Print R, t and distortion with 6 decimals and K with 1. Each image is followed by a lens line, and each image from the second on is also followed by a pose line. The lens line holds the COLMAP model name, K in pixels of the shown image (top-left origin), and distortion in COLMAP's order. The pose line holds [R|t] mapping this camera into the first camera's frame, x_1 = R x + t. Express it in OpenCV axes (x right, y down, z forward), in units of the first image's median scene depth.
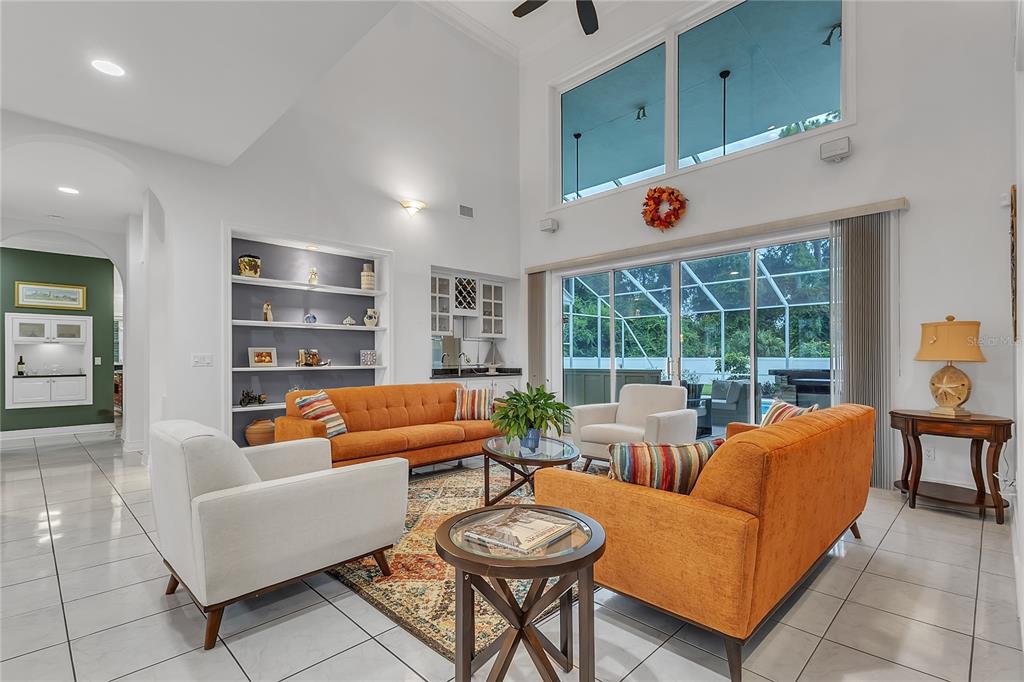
lens RADIAL K [[490.1, 0, 499.9], [0, 490.1, 354.6], [0, 0, 1]] dist [0.021376, -0.002973]
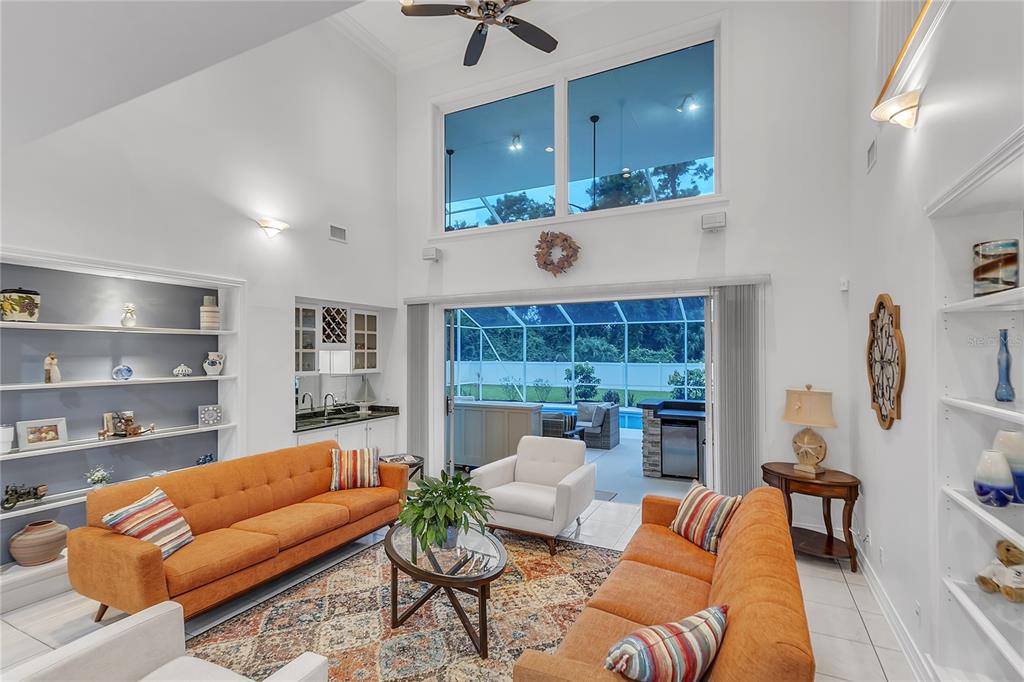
lens RADIAL K [[490.1, 0, 511.2], [0, 490.1, 345.8], [0, 0, 1]] dist [0.021376, -0.002973]
pose [[0.944662, 0.003165, 0.328029, -0.073994], [-0.000859, 0.999974, -0.007175, -0.101332], [-0.328043, 0.006496, 0.944640, 0.096777]]
